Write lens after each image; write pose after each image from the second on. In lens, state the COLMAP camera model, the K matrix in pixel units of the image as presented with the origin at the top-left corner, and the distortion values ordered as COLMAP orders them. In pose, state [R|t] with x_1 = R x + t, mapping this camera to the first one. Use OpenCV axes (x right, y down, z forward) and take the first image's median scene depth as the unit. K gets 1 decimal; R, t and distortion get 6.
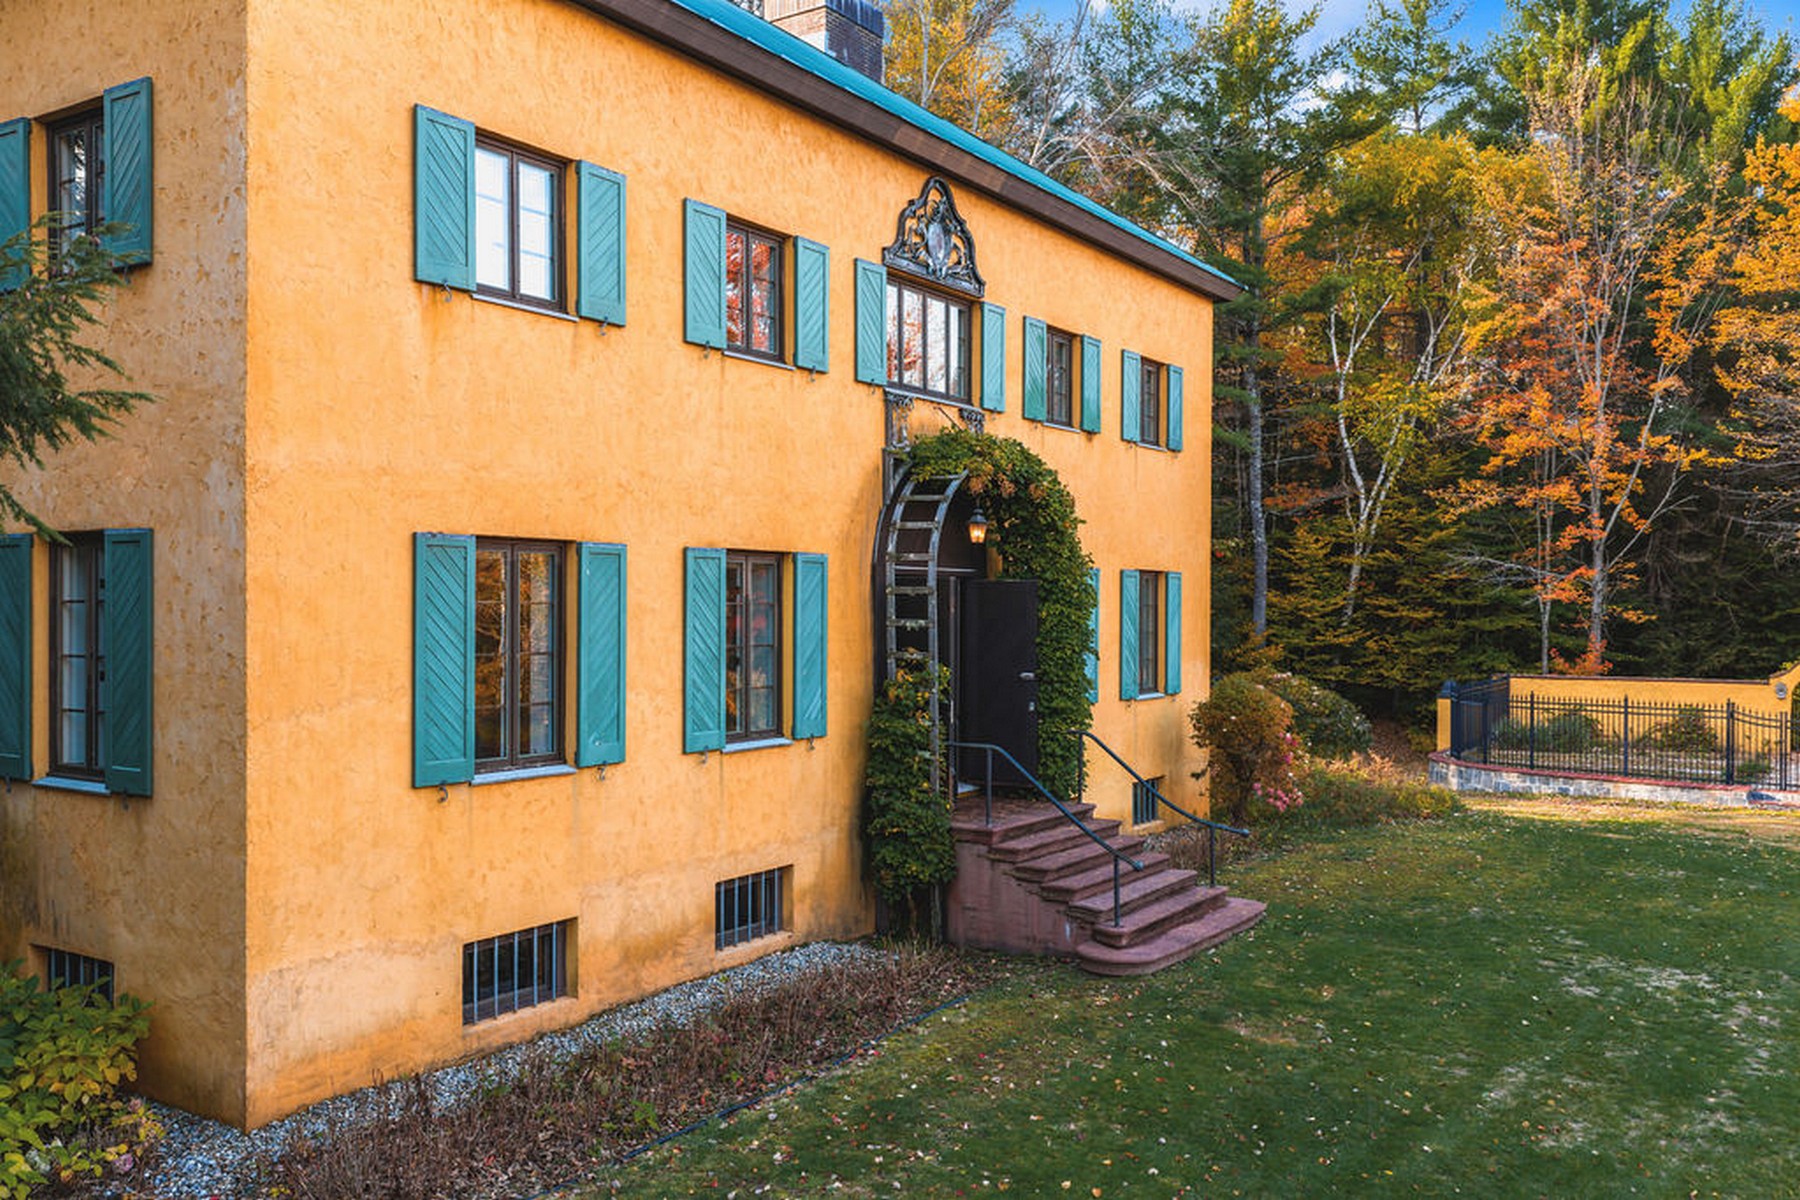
lens RADIAL K [[1466.1, 0, 900.0], [0, 1466.1, 600.0], [0, 0, 1]] dist [0.071830, -0.122884]
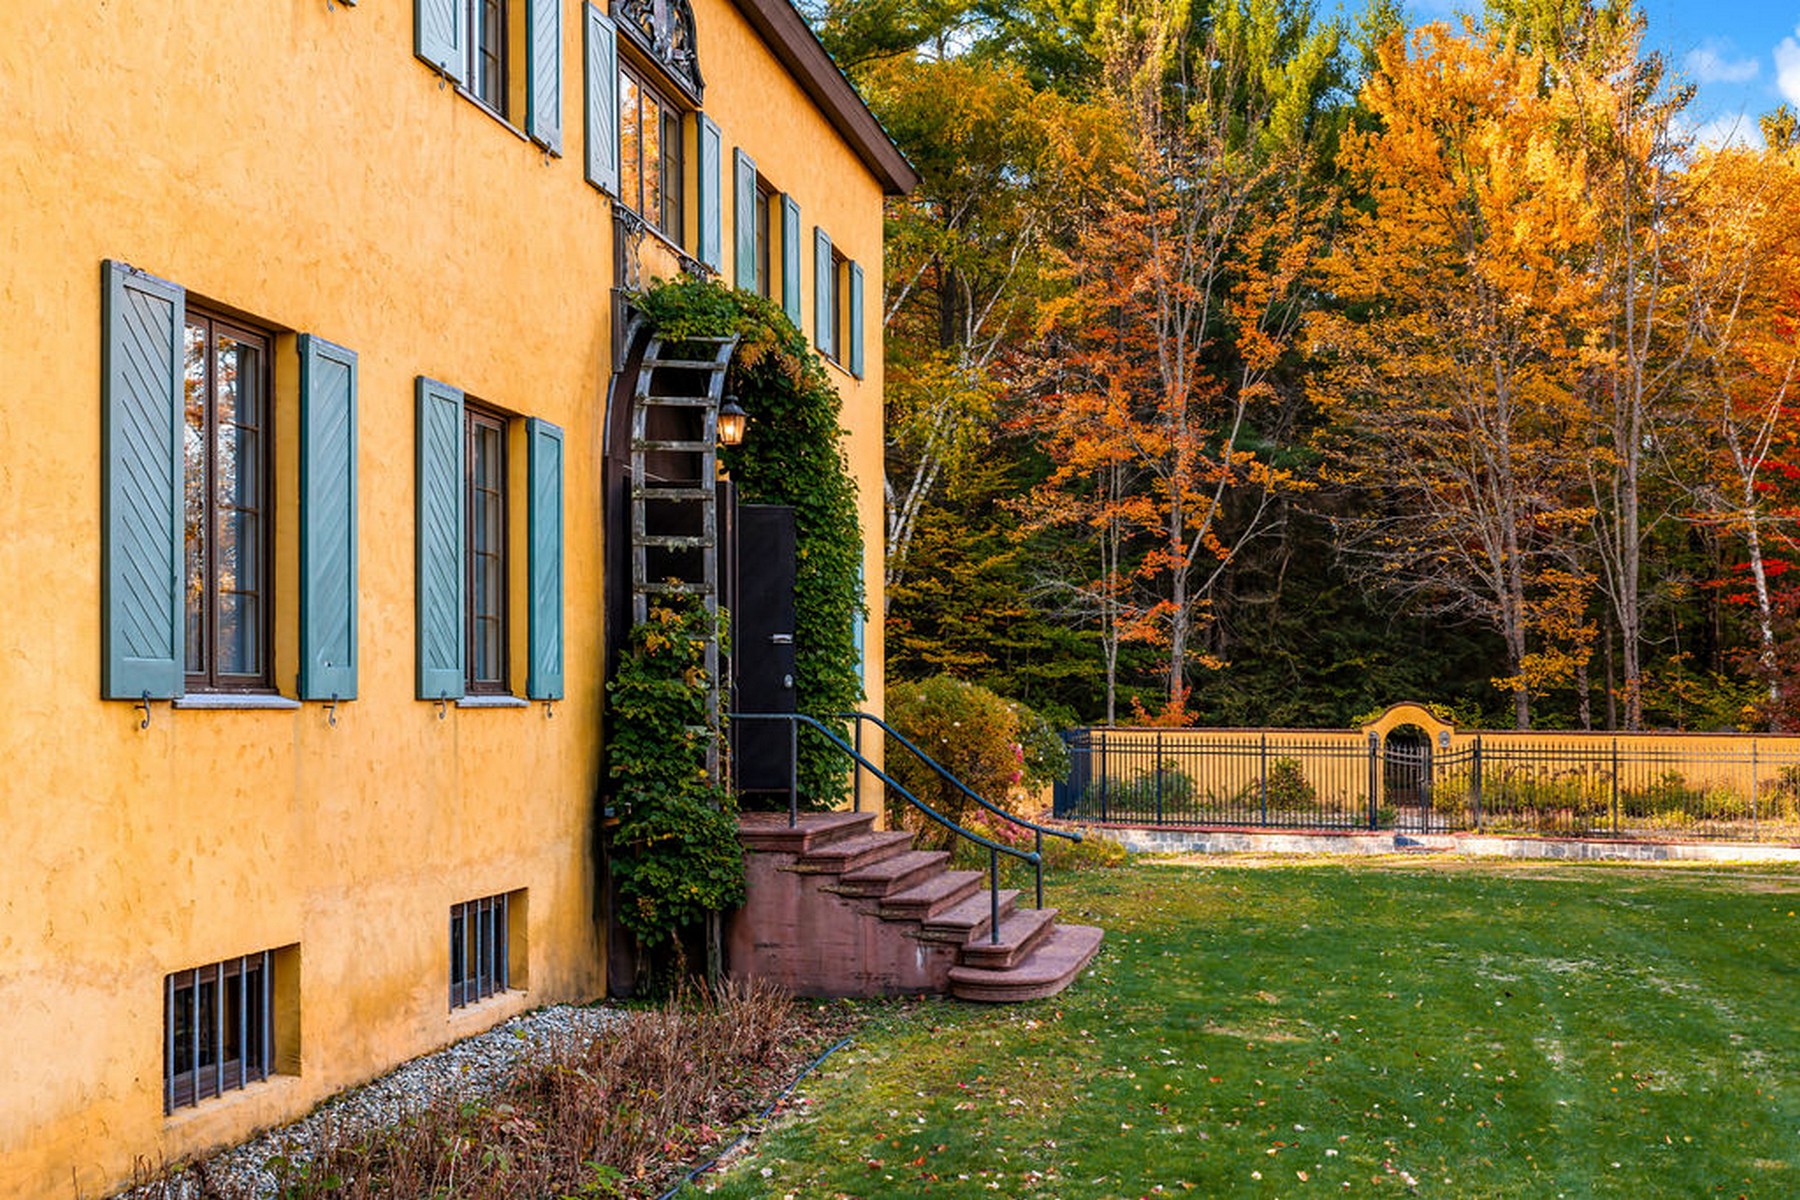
lens RADIAL K [[1965.0, 0, 1179.1], [0, 1965.0, 665.2], [0, 0, 1]] dist [0.059337, -0.030225]
pose [[0.861333, 0.015441, 0.507807, -0.261180], [-0.007543, 0.999817, -0.017607, 0.089402], [-0.507985, 0.011335, 0.861291, 0.082401]]
